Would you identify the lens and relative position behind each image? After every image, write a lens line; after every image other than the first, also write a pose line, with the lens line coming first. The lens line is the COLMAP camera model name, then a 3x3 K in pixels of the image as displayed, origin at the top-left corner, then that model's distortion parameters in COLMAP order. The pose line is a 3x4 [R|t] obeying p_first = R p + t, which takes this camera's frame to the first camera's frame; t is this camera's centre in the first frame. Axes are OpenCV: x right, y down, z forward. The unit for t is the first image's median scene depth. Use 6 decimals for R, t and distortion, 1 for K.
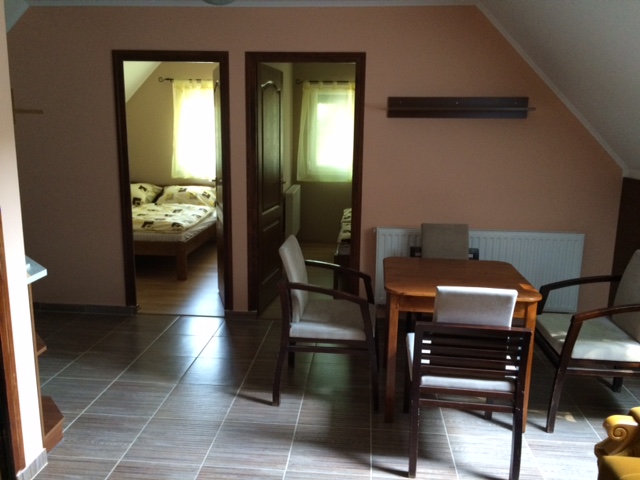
lens RADIAL K [[546.1, 0, 321.3], [0, 546.1, 240.9], [0, 0, 1]] dist [0.010396, -0.005276]
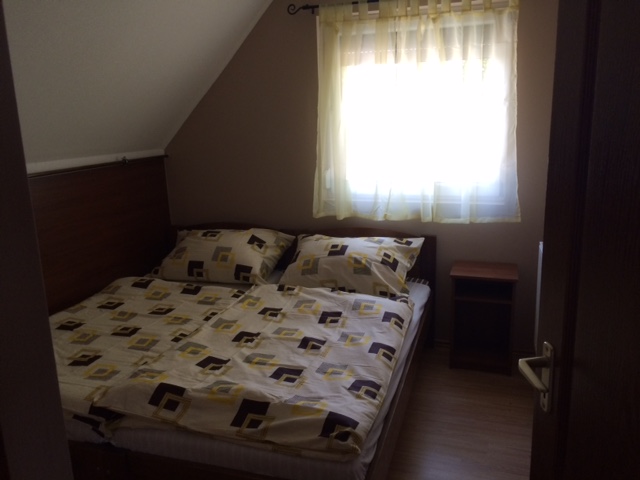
lens RADIAL K [[546.1, 0, 321.5], [0, 546.1, 240.2], [0, 0, 1]] dist [0.010396, -0.005276]
pose [[0.972259, 0.008420, -0.233756, -0.161320], [-0.001611, 0.999569, 0.029303, -0.114667], [0.233902, -0.028114, 0.971854, 0.558249]]
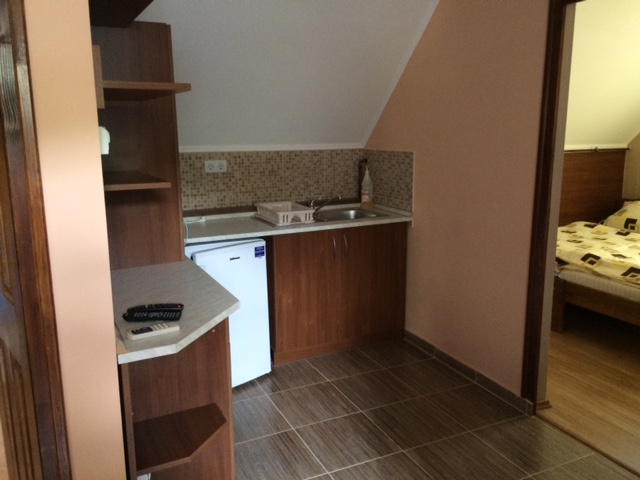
lens RADIAL K [[546.1, 0, 323.2], [0, 546.1, 239.9], [0, 0, 1]] dist [0.010396, -0.005276]
pose [[0.500379, 0.155820, -0.851669, 0.029521], [-0.160092, 0.983361, 0.085856, -0.051695], [0.850877, 0.093385, 0.516999, 0.291358]]
